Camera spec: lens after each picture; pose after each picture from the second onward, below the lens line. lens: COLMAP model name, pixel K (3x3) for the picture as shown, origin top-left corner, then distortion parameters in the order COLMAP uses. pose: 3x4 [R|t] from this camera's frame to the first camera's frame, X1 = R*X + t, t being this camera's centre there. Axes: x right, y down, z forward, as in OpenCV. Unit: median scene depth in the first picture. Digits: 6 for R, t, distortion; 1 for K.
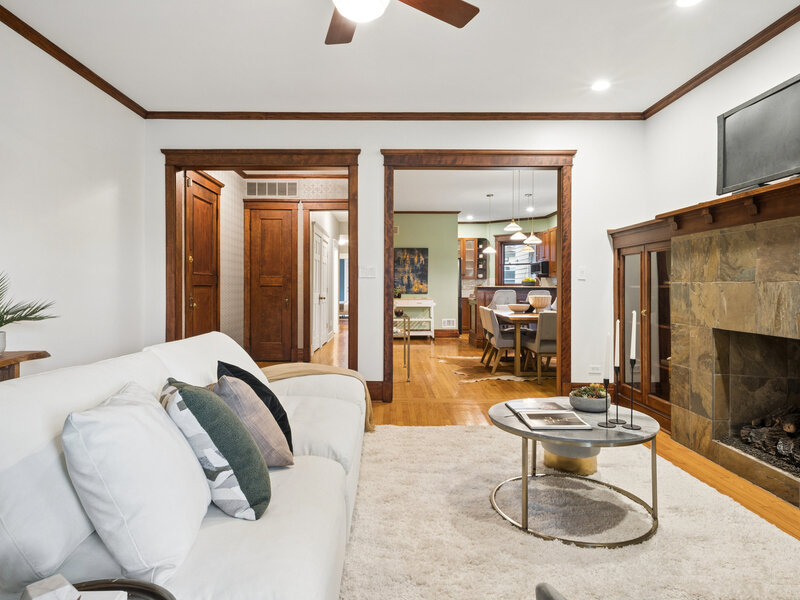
lens RADIAL K [[478.3, 0, 389.9], [0, 478.3, 288.1], [0, 0, 1]] dist [0.018080, -0.014656]
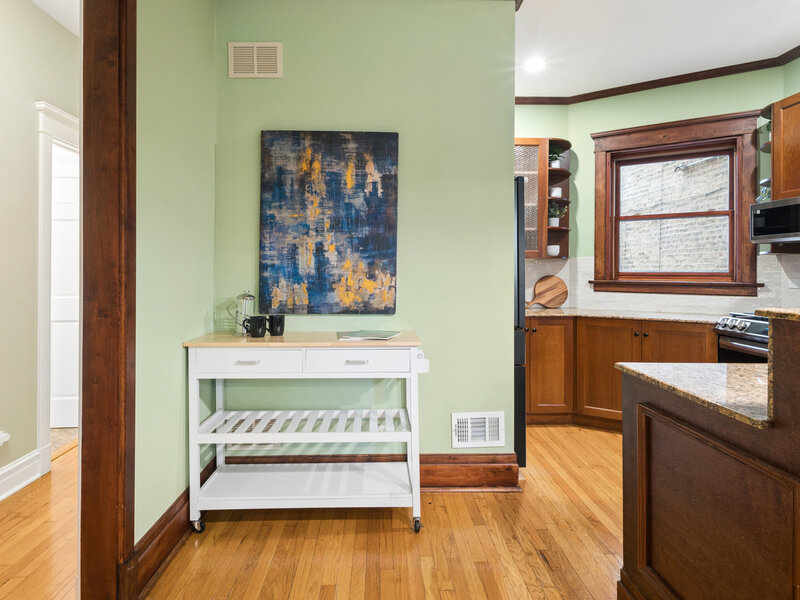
lens RADIAL K [[478.3, 0, 389.1], [0, 478.3, 270.7], [0, 0, 1]] dist [0.018080, -0.014656]
pose [[0.999791, 0.003713, 0.020098, 0.112216], [-0.003697, 0.999993, -0.000857, -0.017335], [-0.020101, 0.000783, 0.999798, 1.190412]]
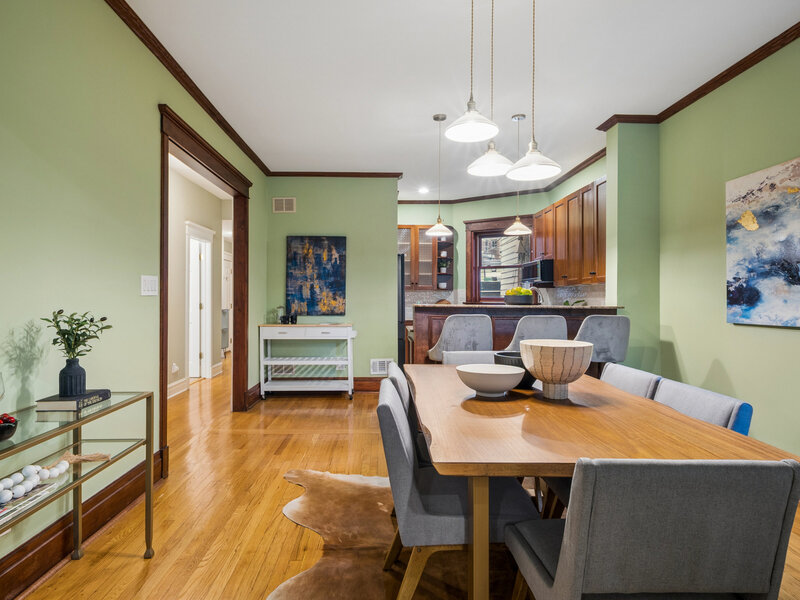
lens RADIAL K [[478.3, 0, 386.4], [0, 478.3, 297.2], [0, 0, 1]] dist [0.018080, -0.014656]
pose [[0.999897, 0.001837, 0.014229, 0.192223], [-0.001769, 0.999987, -0.004808, -0.011887], [-0.014238, 0.004782, 0.999887, 0.668570]]
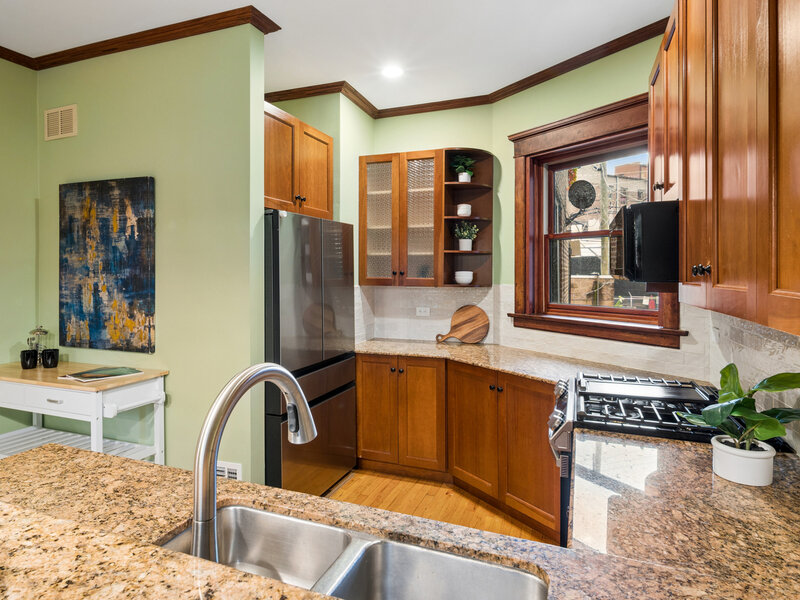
lens RADIAL K [[478.3, 0, 388.0], [0, 478.3, 273.0], [0, 0, 1]] dist [0.018080, -0.014656]
pose [[0.927278, 0.002154, -0.374368, 0.471721], [-0.001510, 0.999997, 0.002014, -0.051586], [0.374371, -0.001302, 0.927278, 1.285604]]
